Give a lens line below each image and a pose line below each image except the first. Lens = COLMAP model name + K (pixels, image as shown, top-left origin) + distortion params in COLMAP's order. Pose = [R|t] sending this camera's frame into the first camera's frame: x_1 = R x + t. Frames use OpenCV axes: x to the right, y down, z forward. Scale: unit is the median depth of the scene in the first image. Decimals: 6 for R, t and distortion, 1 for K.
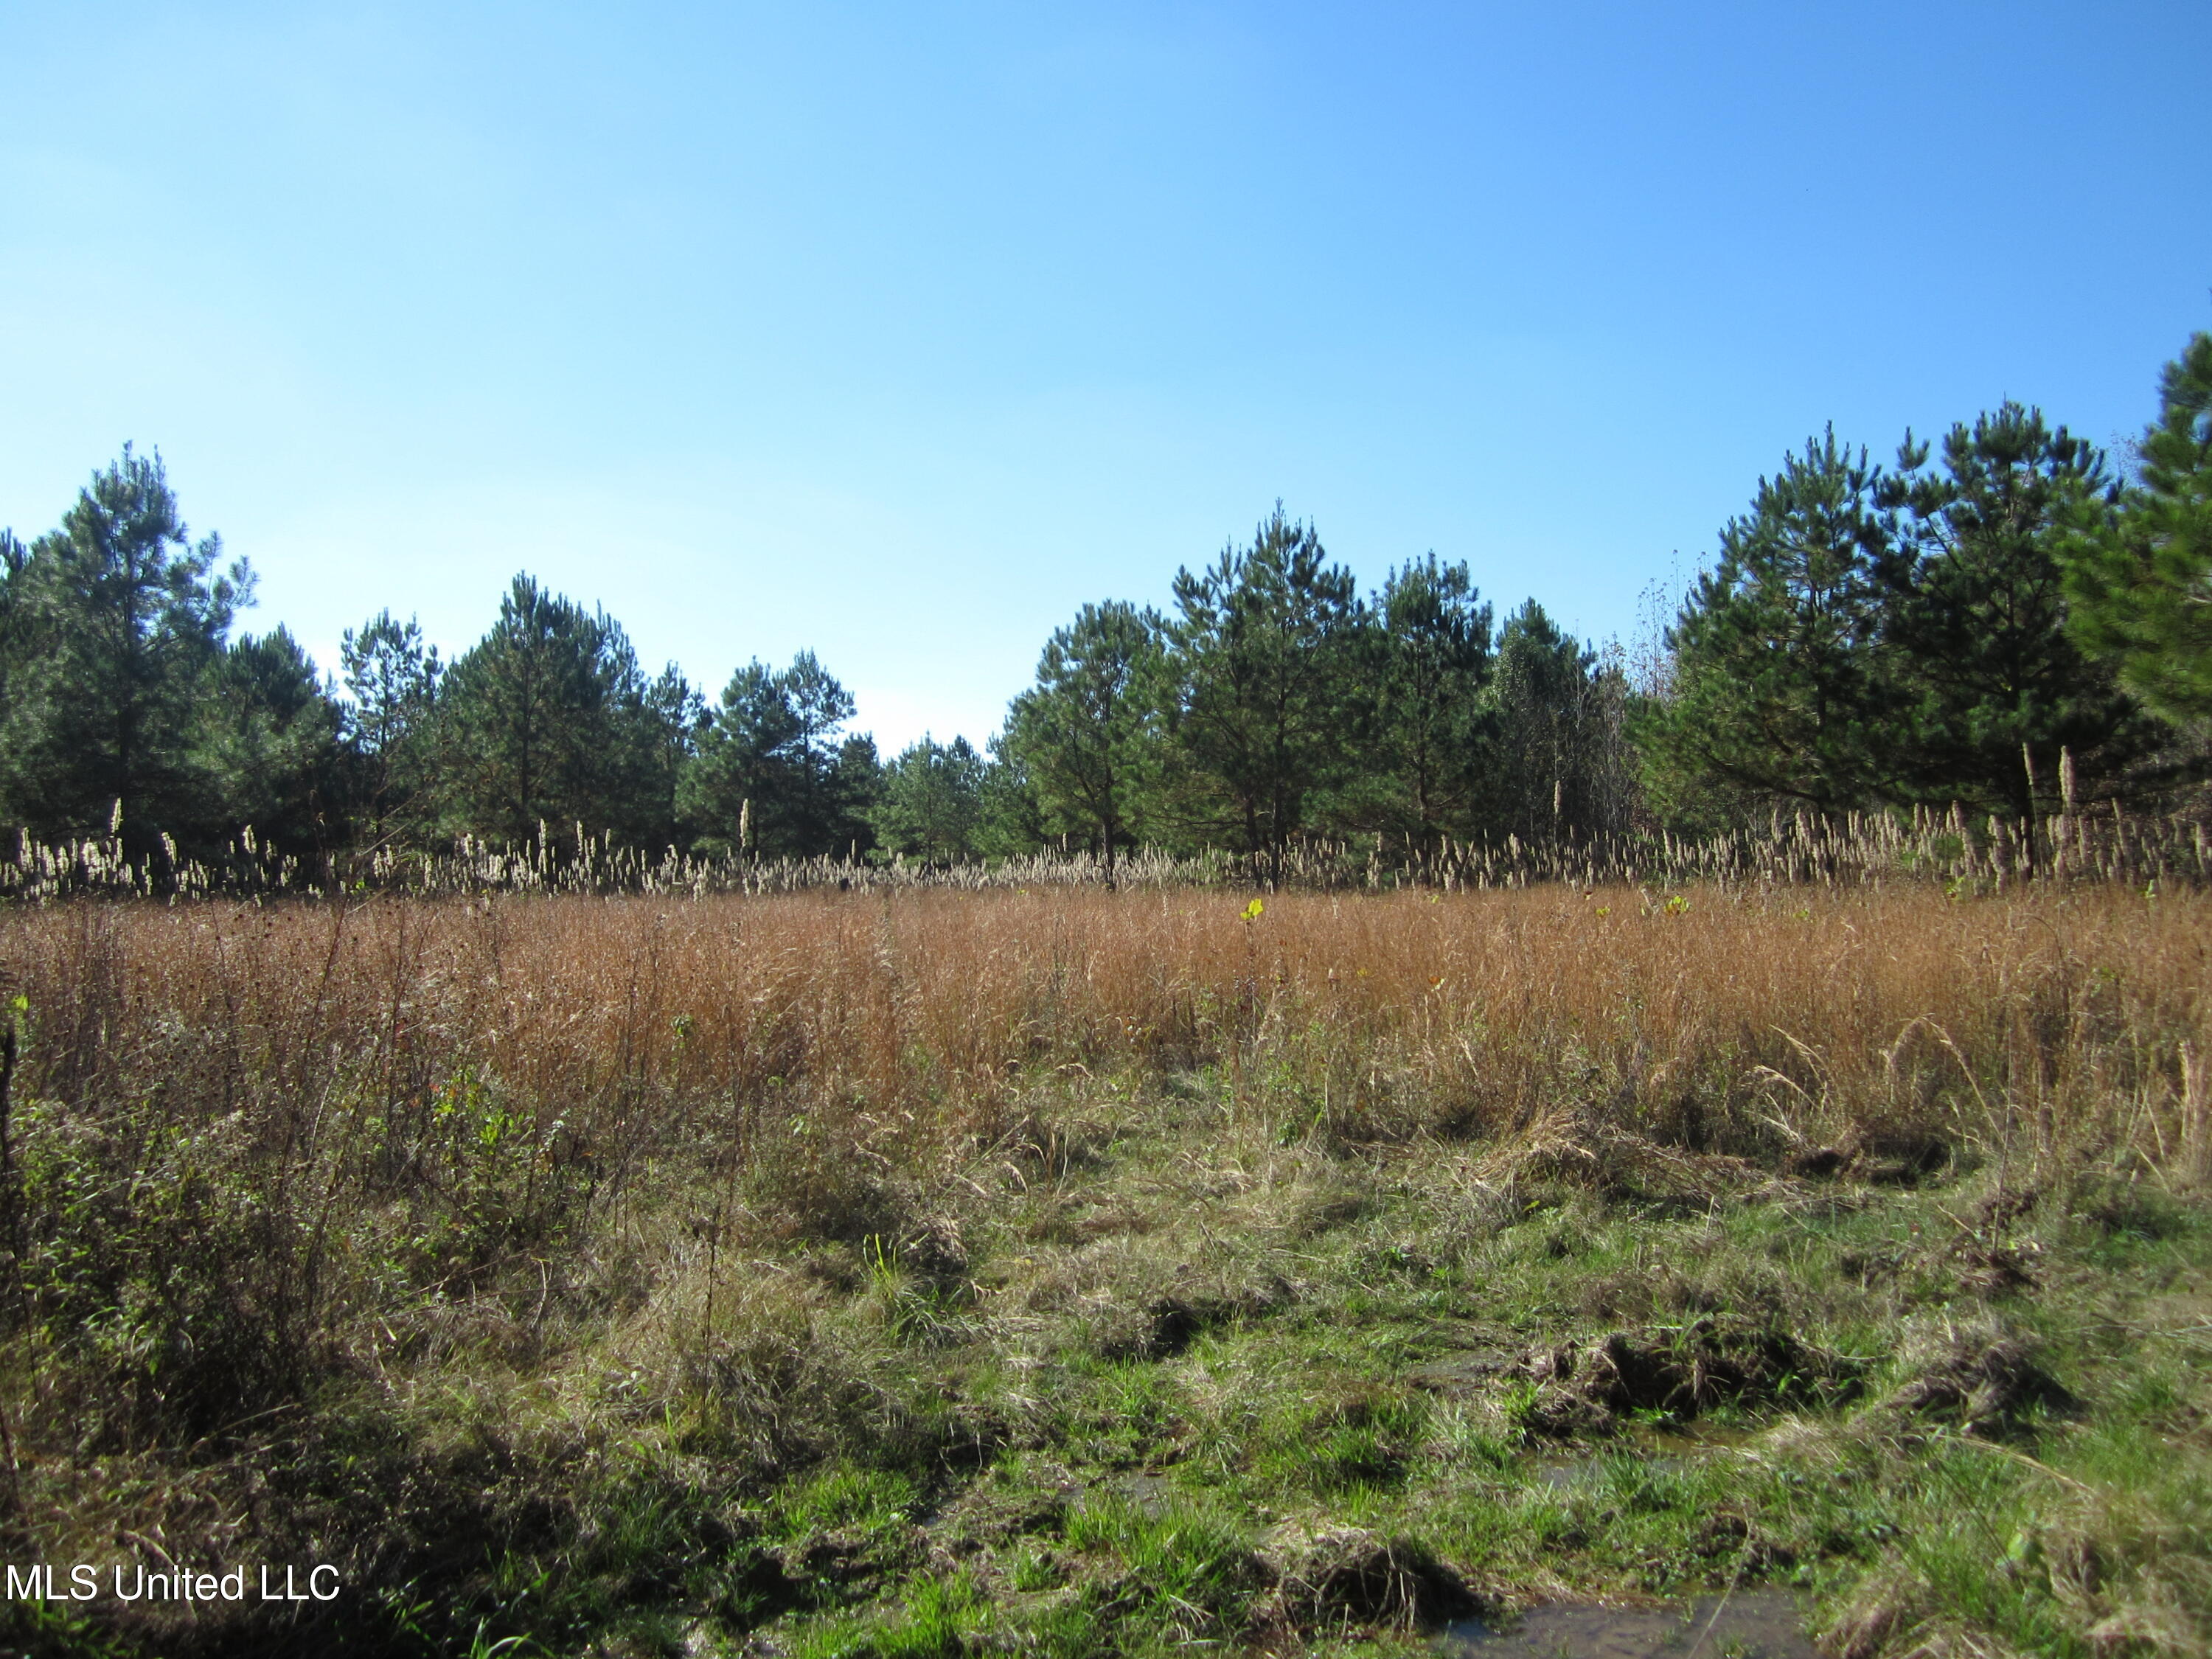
lens RADIAL K [[1842.0, 0, 1106.0], [0, 1842.0, 829.5], [0, 0, 1]] dist [-0.056946, 0.037562]
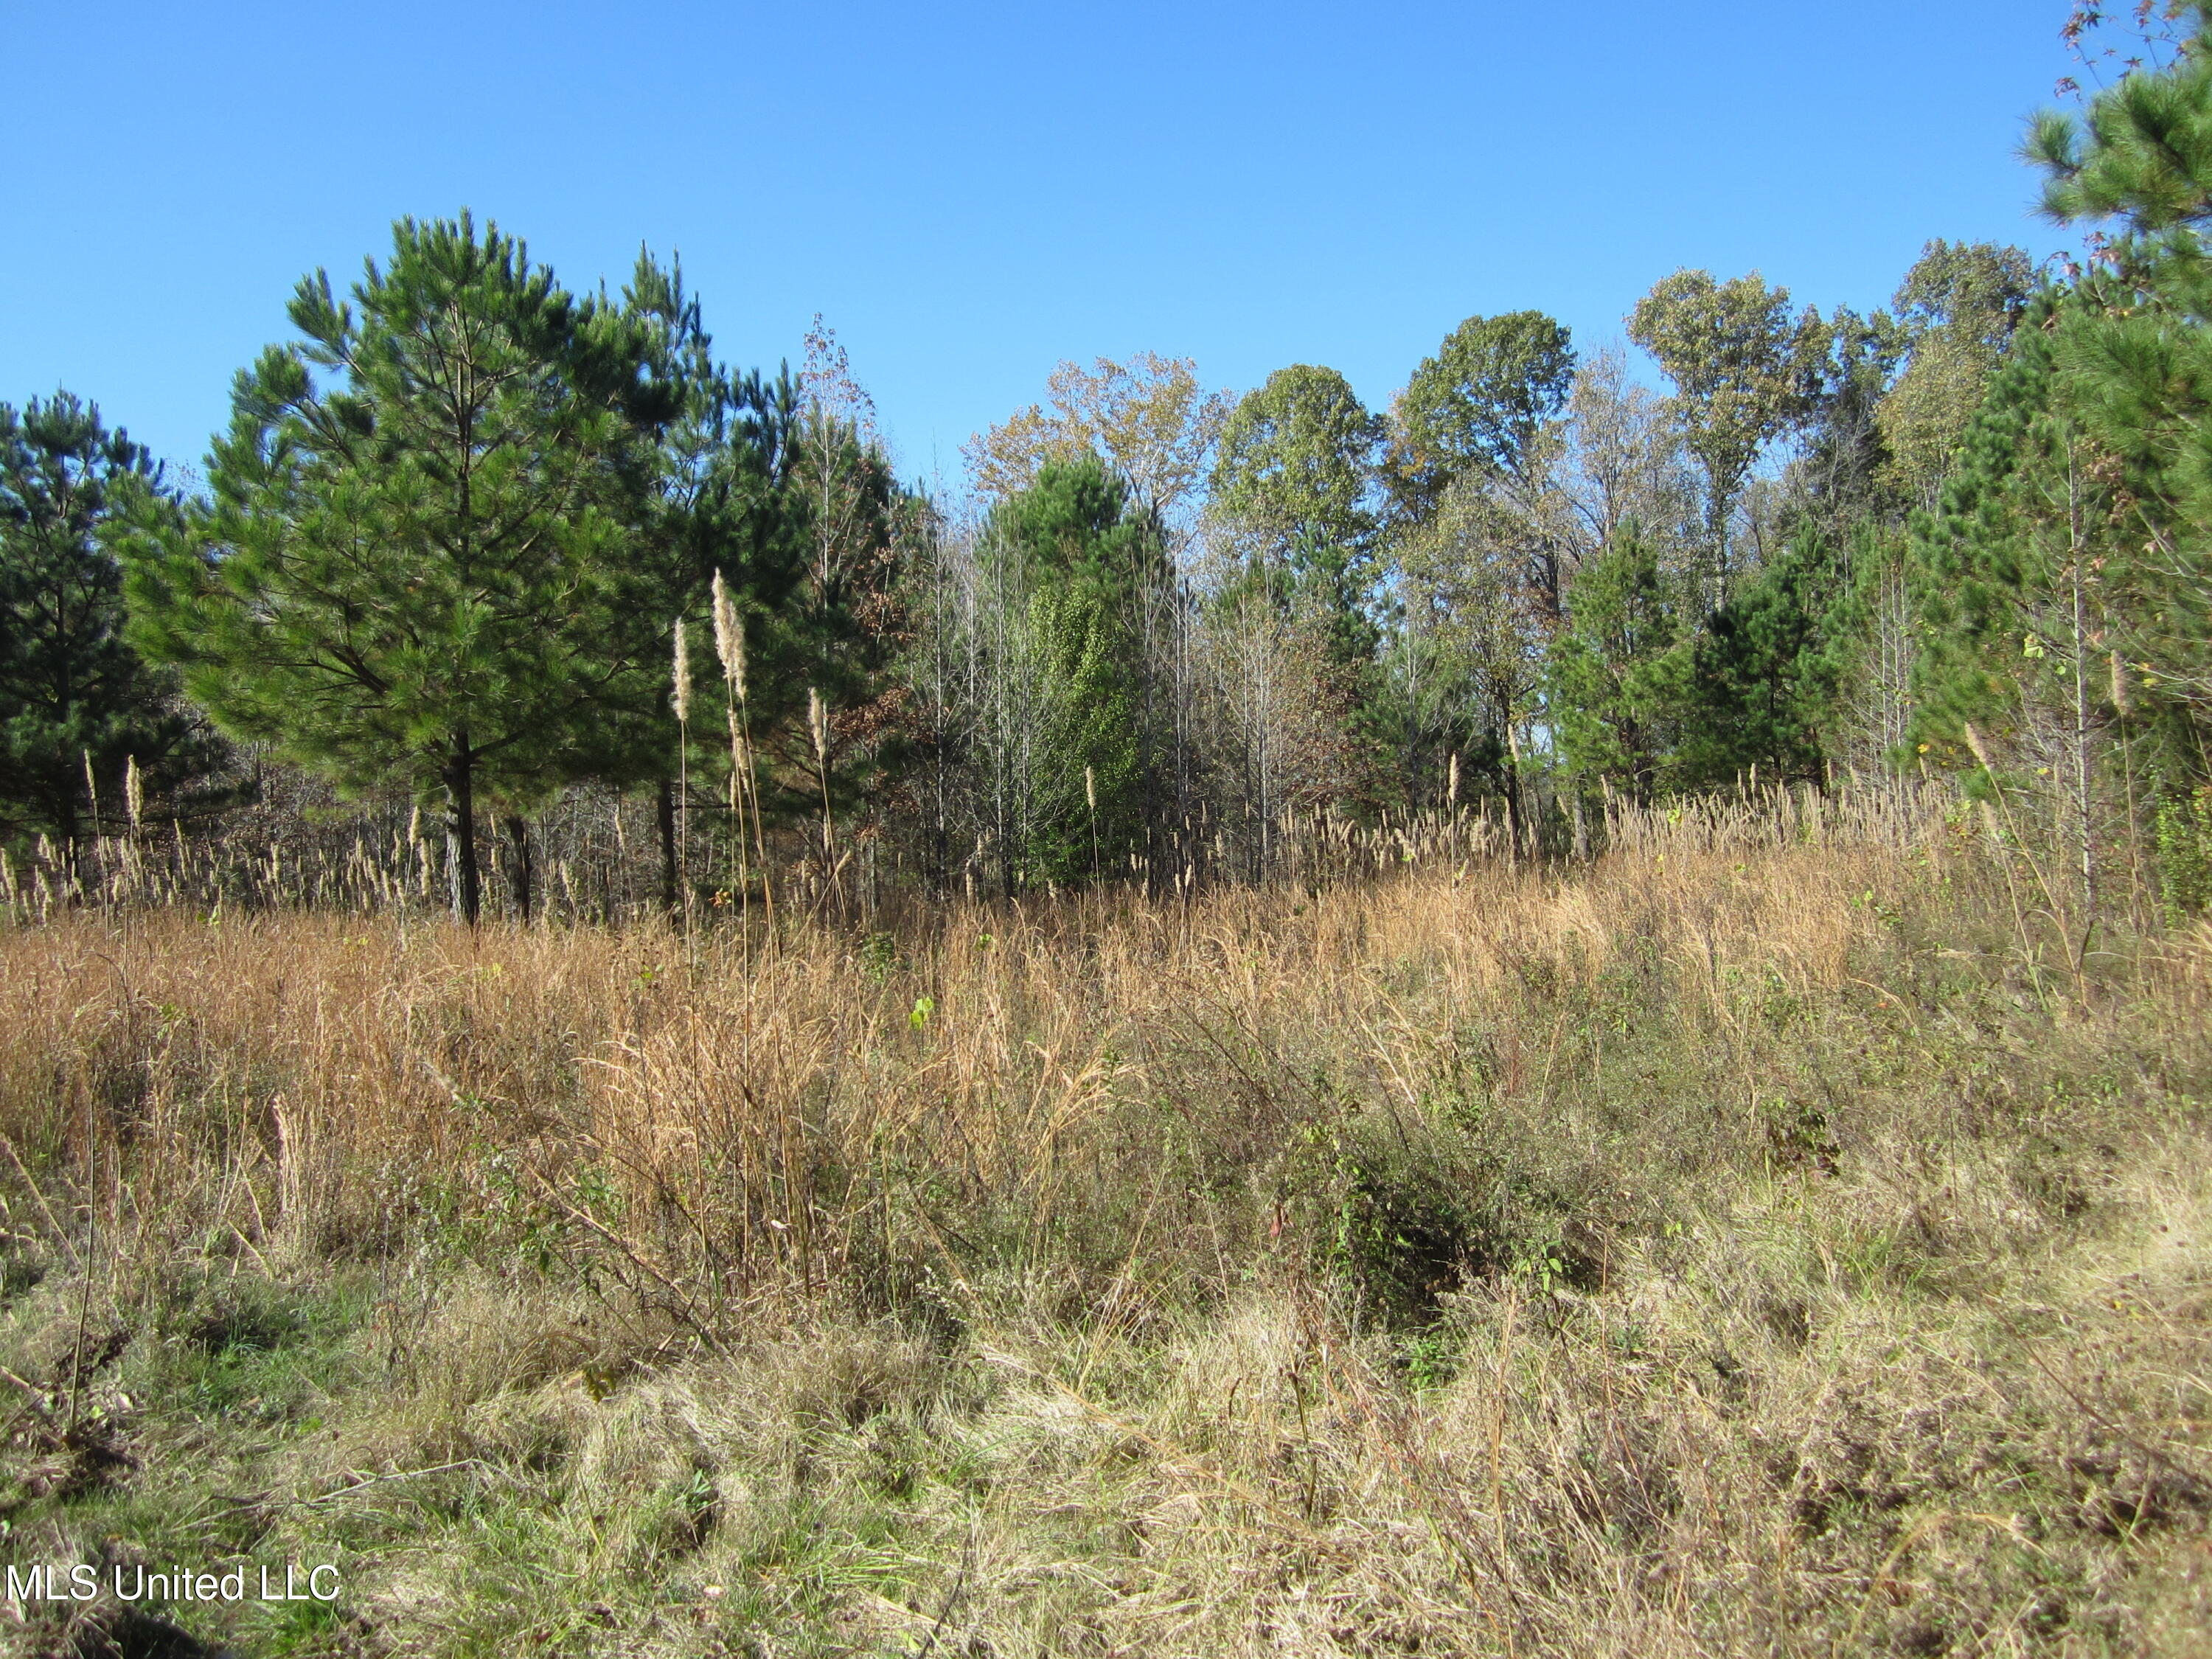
lens RADIAL K [[1842.0, 0, 1106.0], [0, 1842.0, 829.5], [0, 0, 1]] dist [-0.056946, 0.037562]
pose [[0.548257, 0.020477, 0.836059, 0.020059], [-0.009138, 0.999787, -0.018495, 0.000584], [-0.836260, 0.002500, 0.548327, 0.048661]]
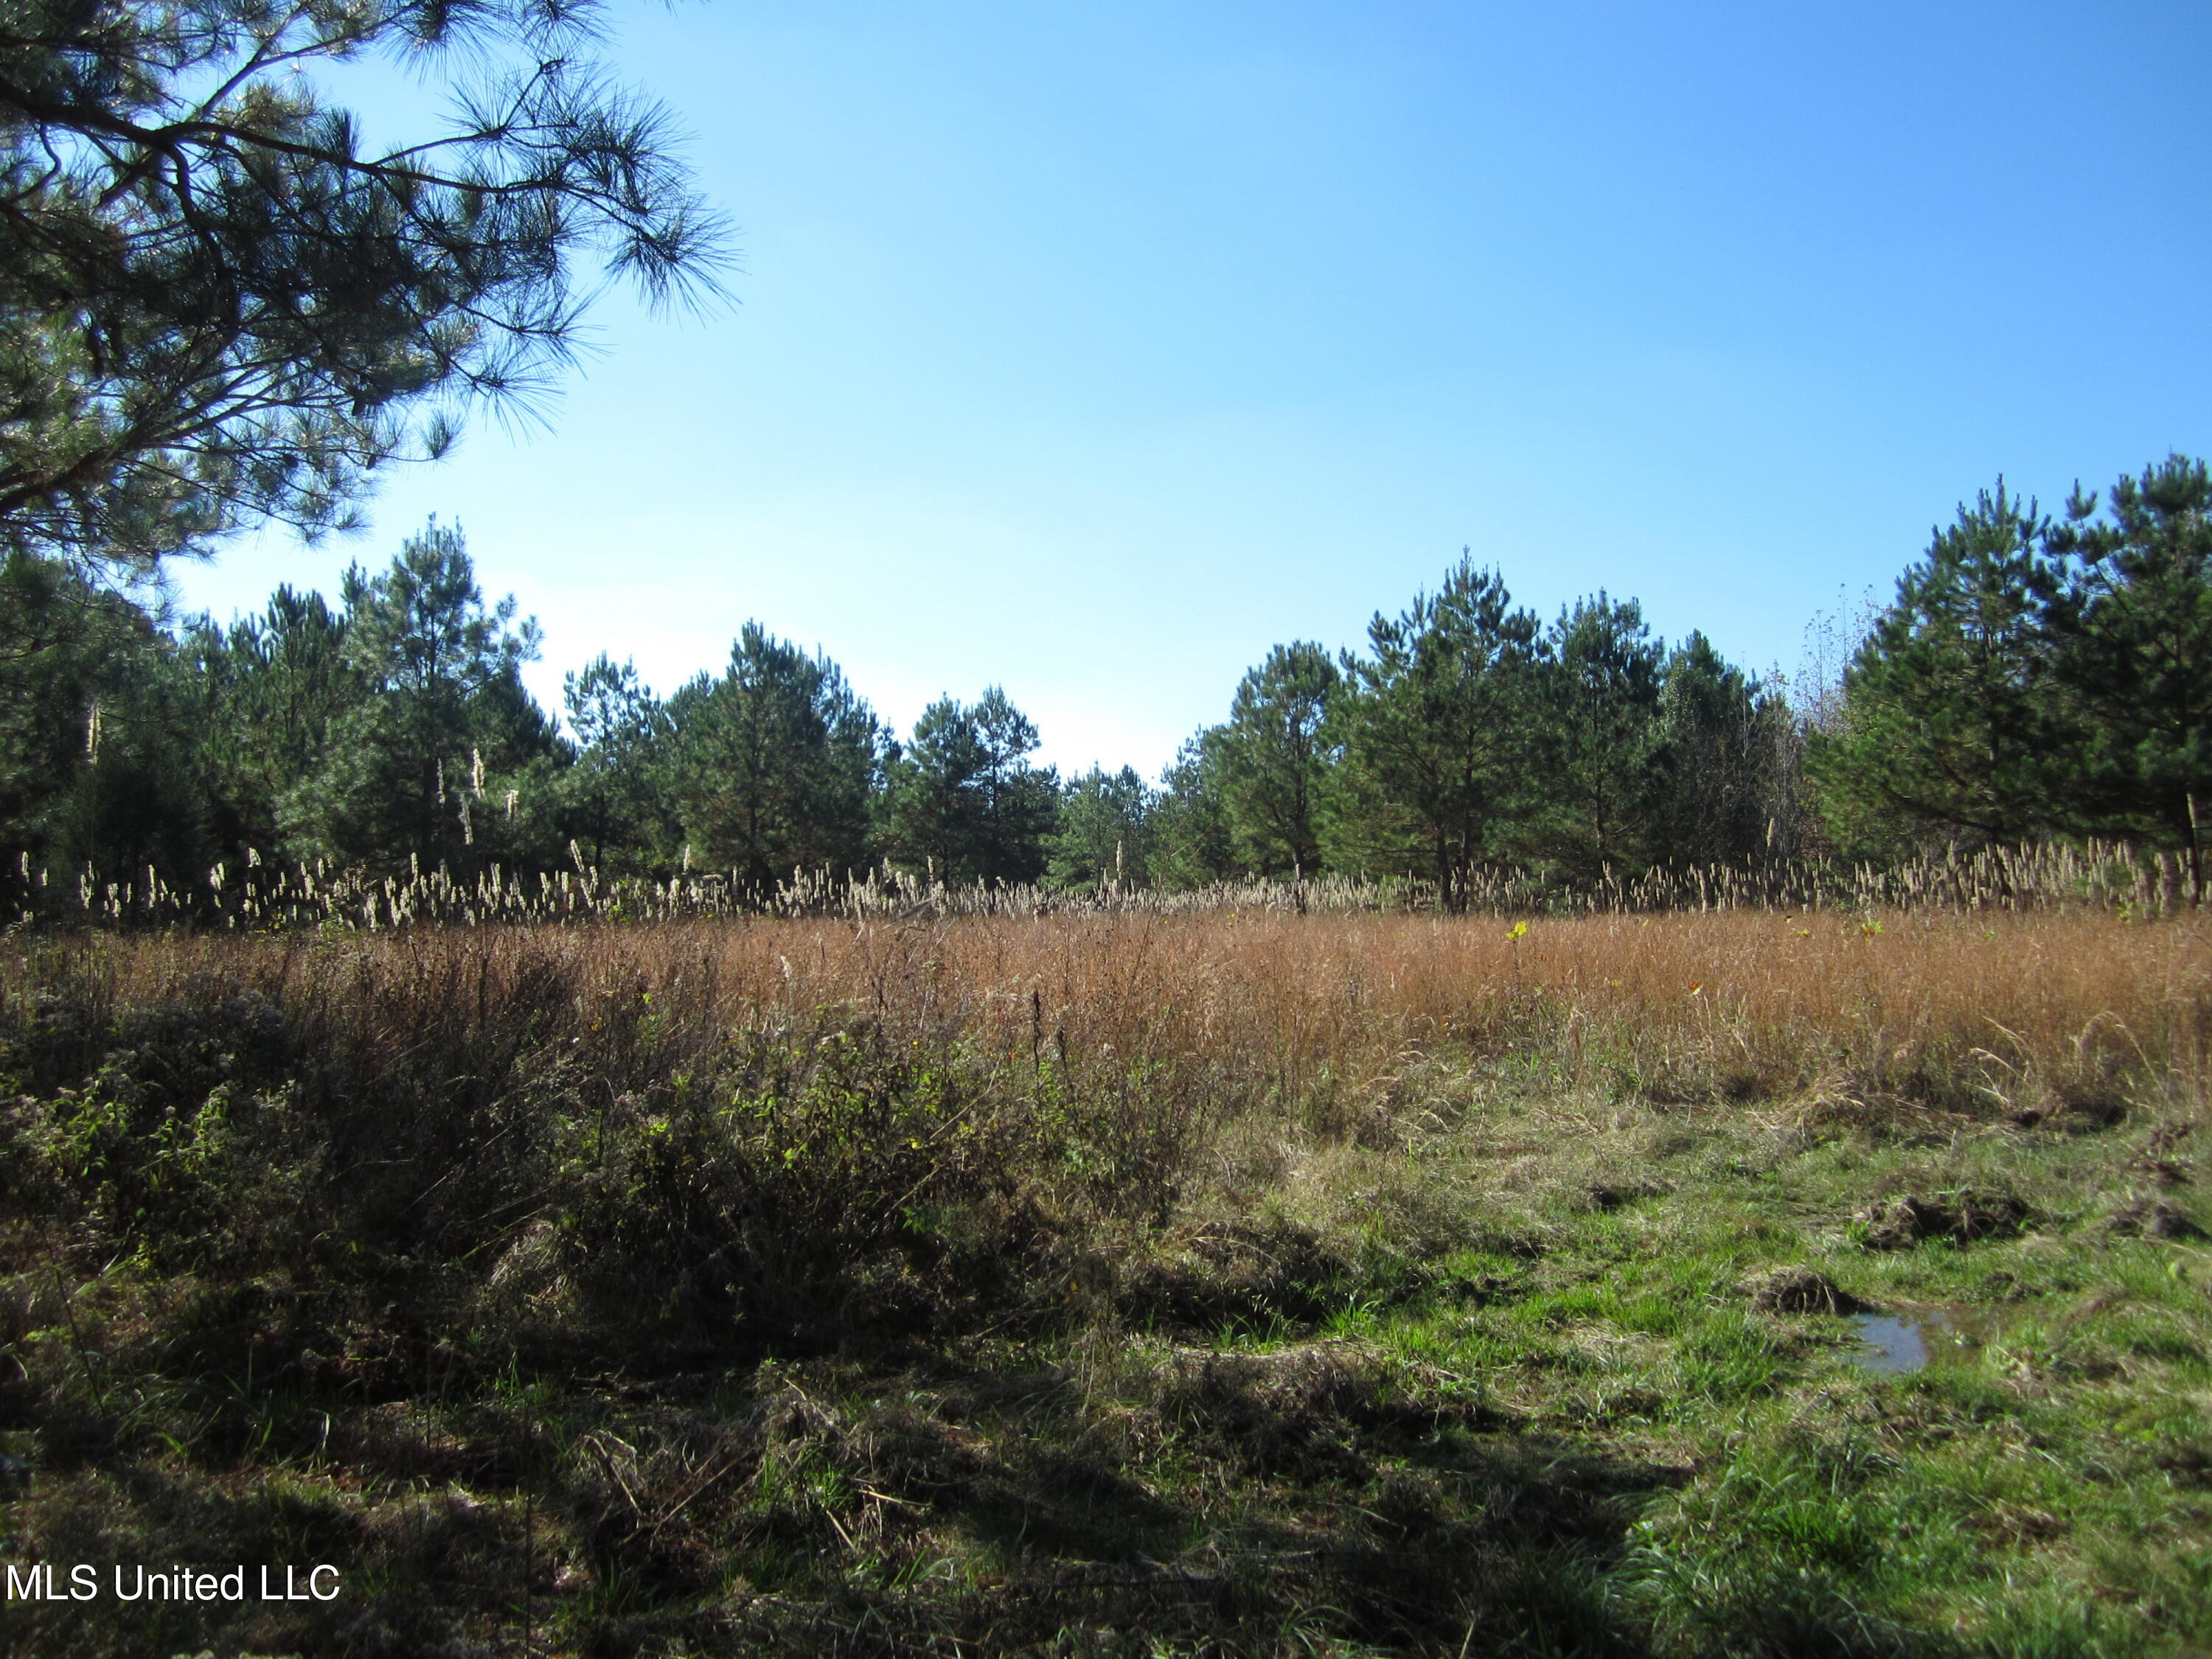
lens RADIAL K [[1842.0, 0, 1106.0], [0, 1842.0, 829.5], [0, 0, 1]] dist [-0.056946, 0.037562]
pose [[0.997193, -0.003451, -0.074790, -0.046313], [0.002454, 0.999907, -0.013424, -0.003096], [0.074829, 0.013202, 0.997109, -0.097562]]
